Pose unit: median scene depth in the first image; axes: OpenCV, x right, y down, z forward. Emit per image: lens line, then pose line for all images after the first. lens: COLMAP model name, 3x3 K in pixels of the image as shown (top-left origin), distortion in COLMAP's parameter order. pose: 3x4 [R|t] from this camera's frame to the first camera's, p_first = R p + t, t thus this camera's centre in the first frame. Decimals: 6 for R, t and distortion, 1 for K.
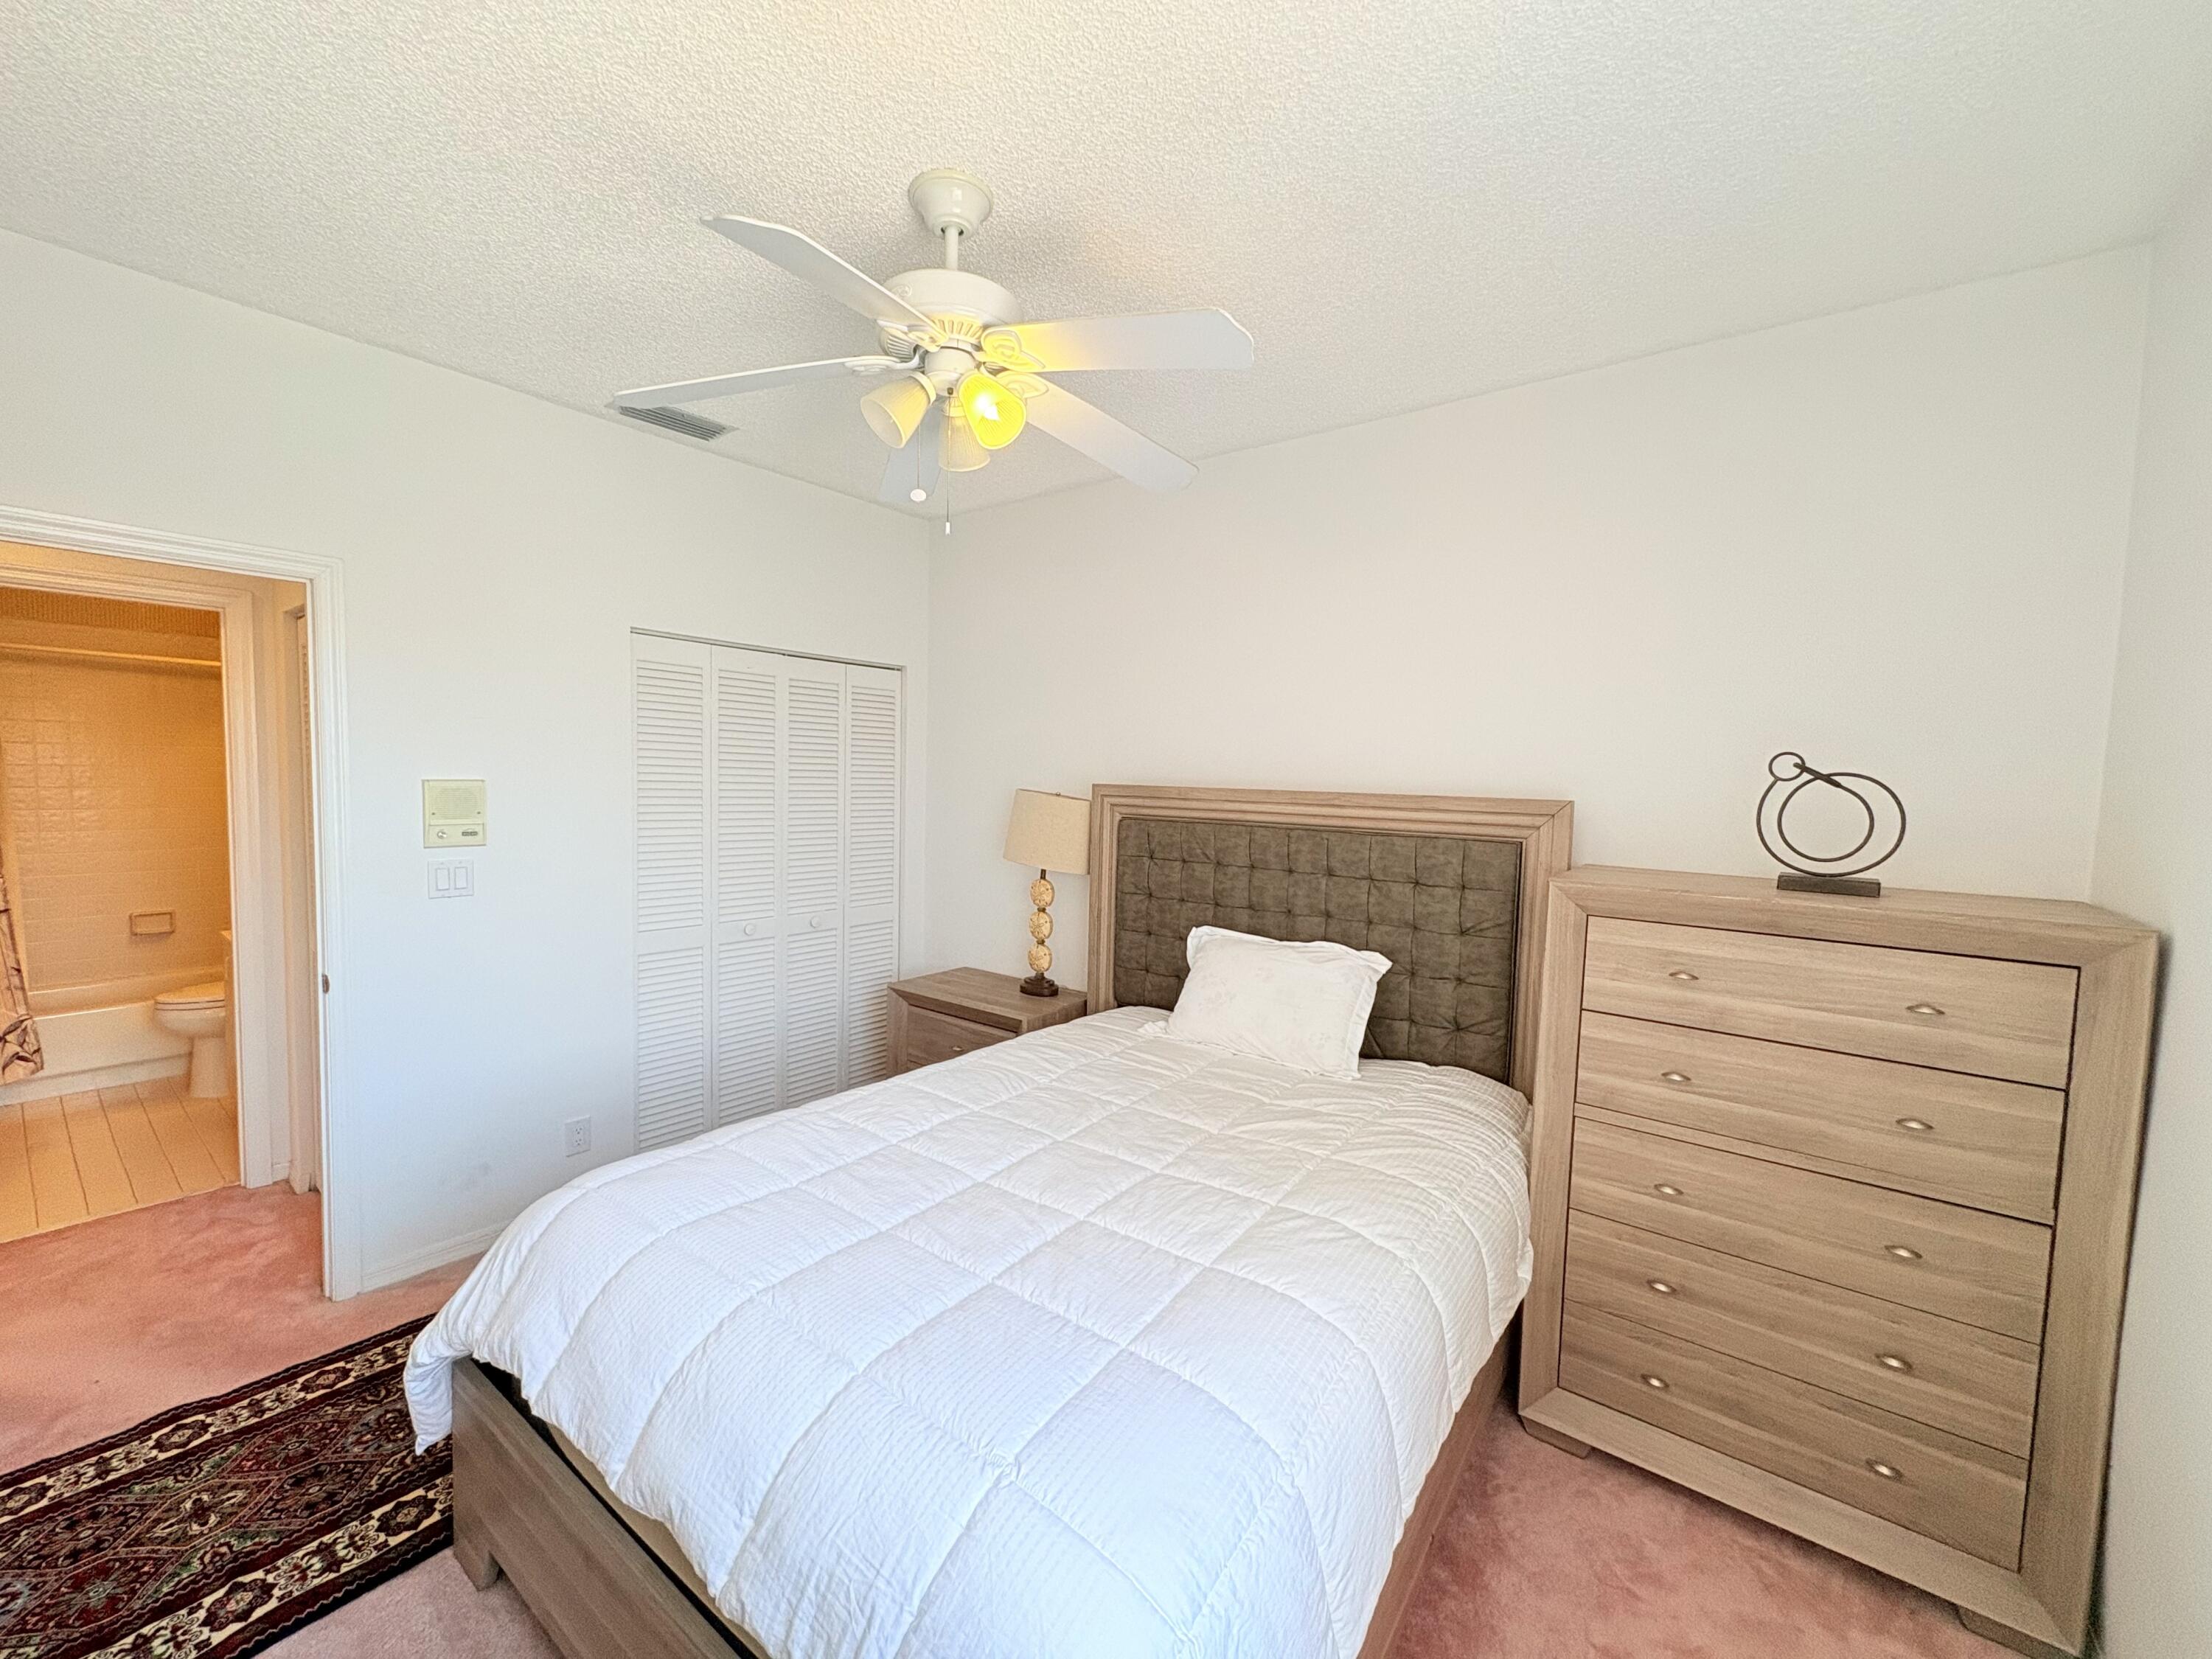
lens RADIAL K [[883.4, 0, 1104.2], [0, 883.4, 823.6], [0, 0, 1]] dist [0.000754, -0.000006]
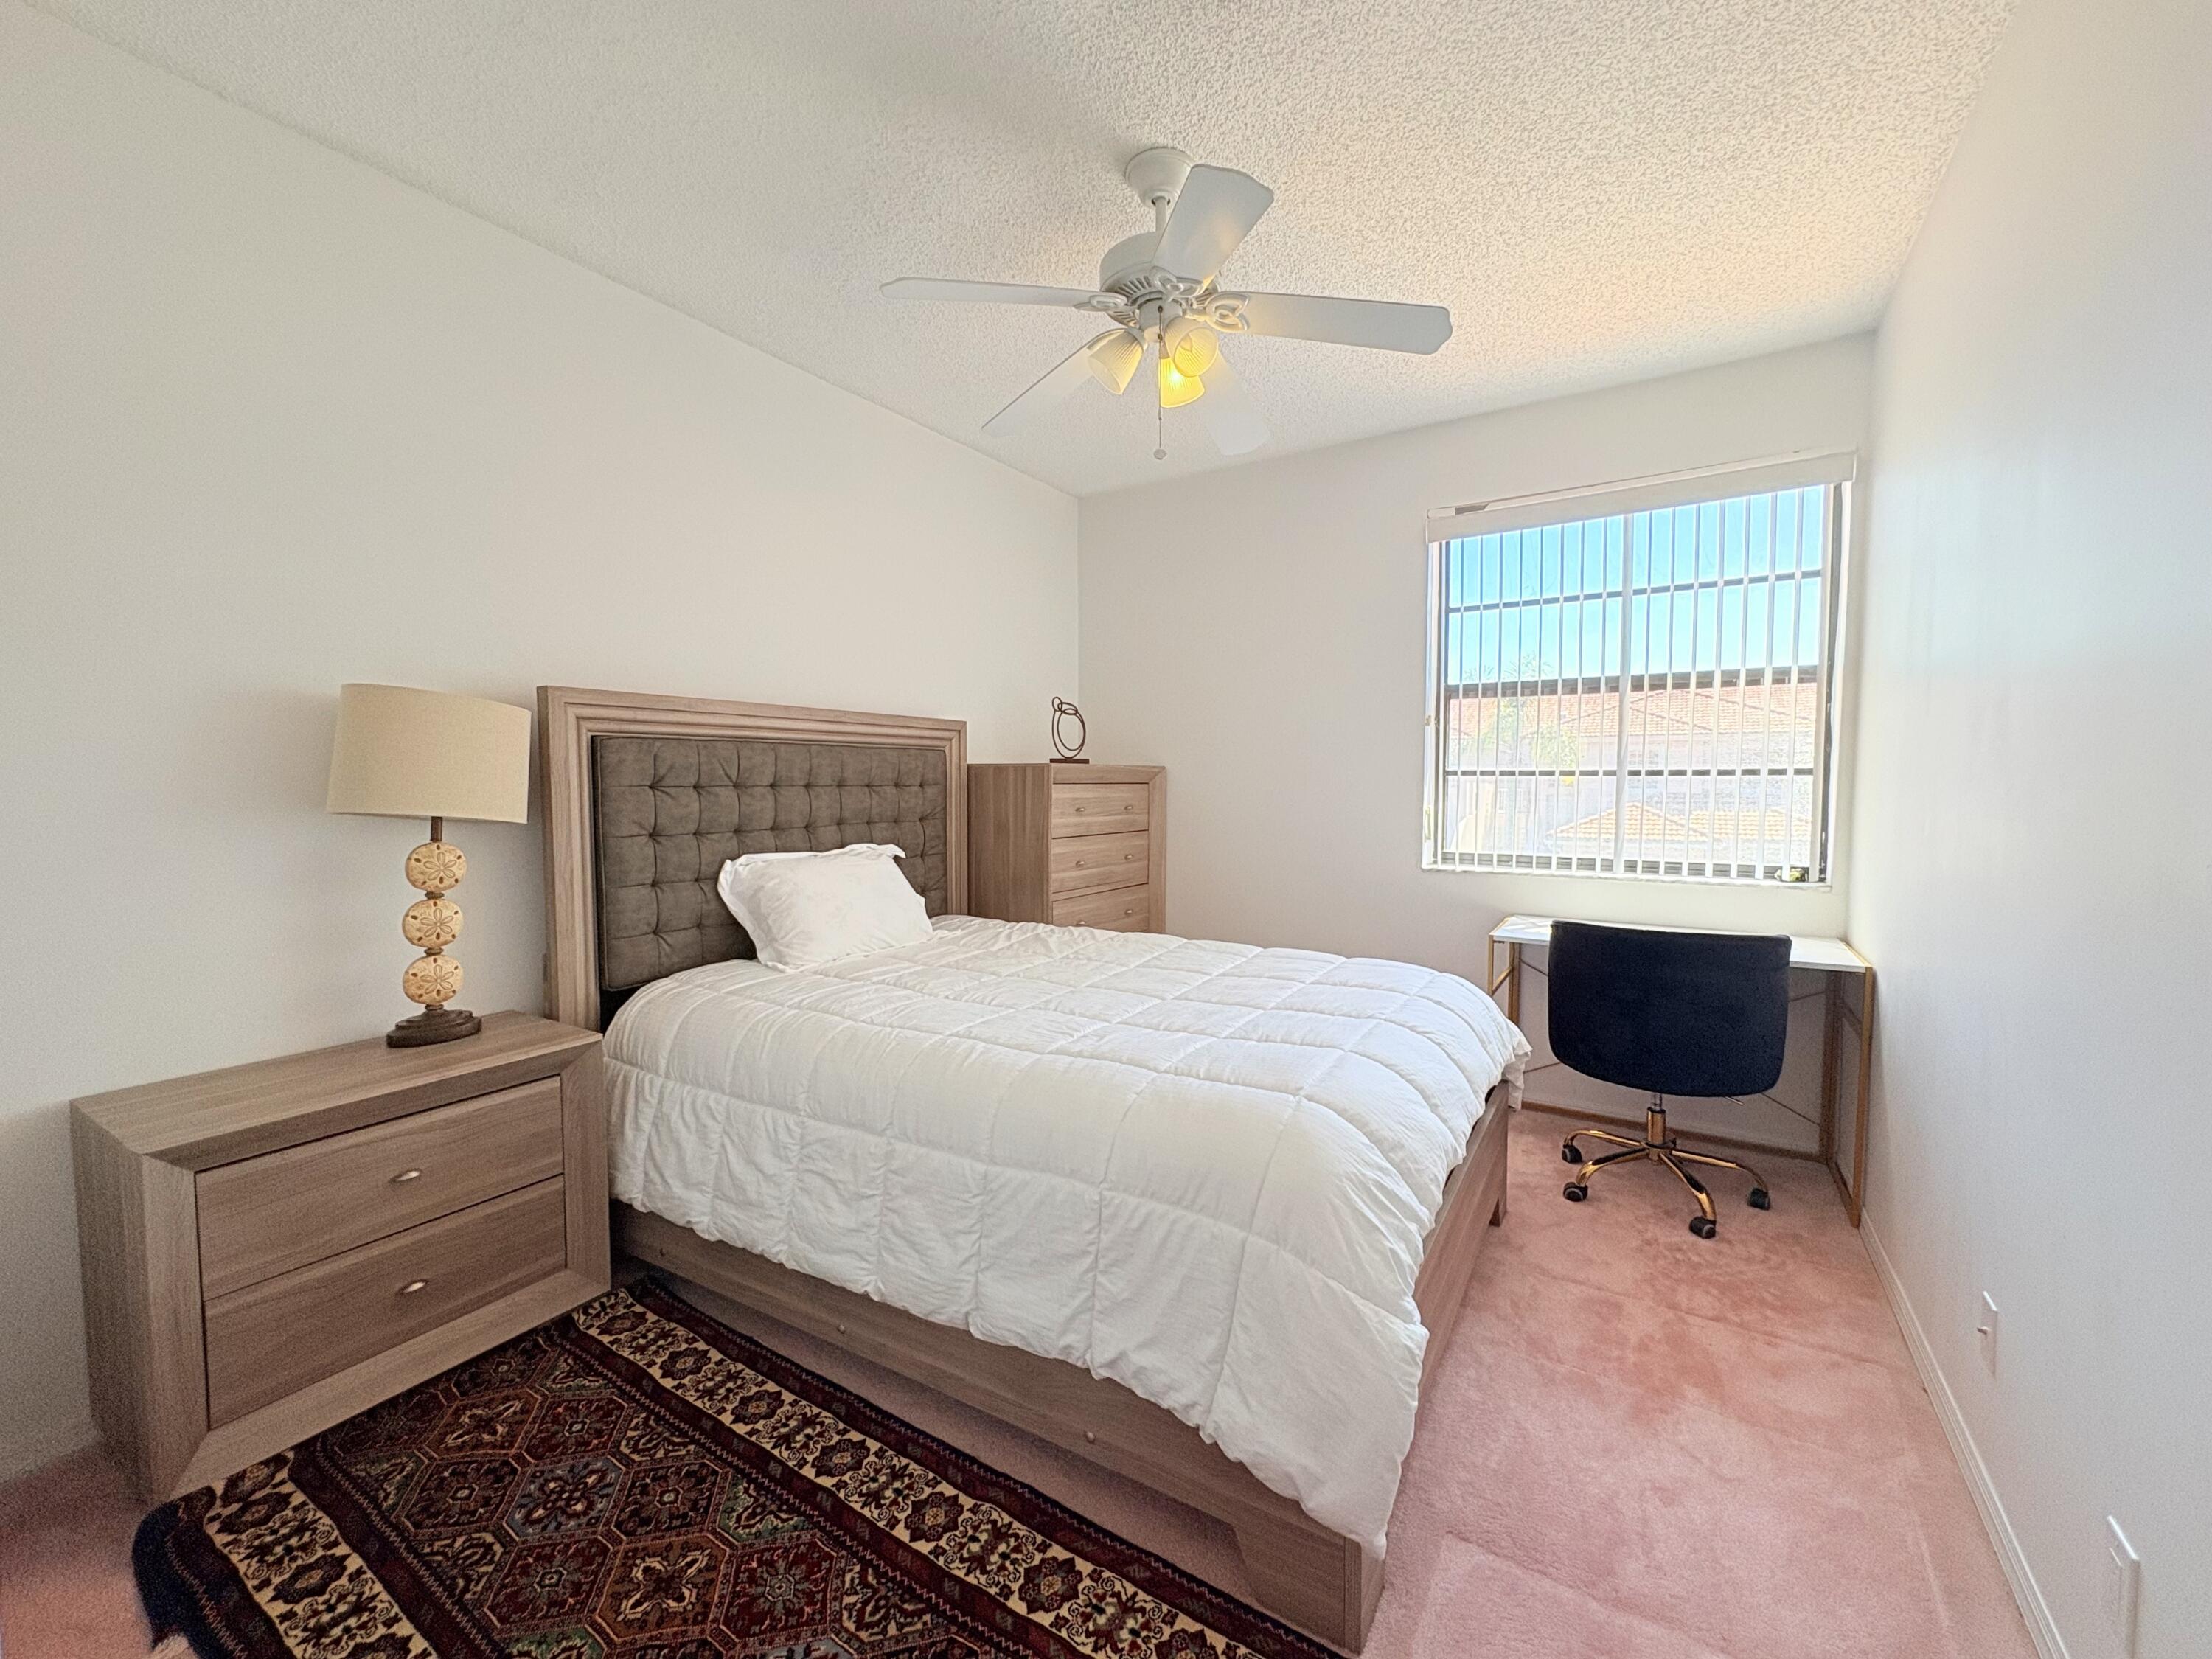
lens RADIAL K [[883.4, 0, 1106.5], [0, 883.4, 823.0], [0, 0, 1]] dist [0.000754, -0.000006]
pose [[-0.088635, -0.075413, 0.993205, -0.823290], [0.054046, 0.995297, 0.080395, 0.031998], [-0.994597, 0.060805, -0.084143, 0.722834]]
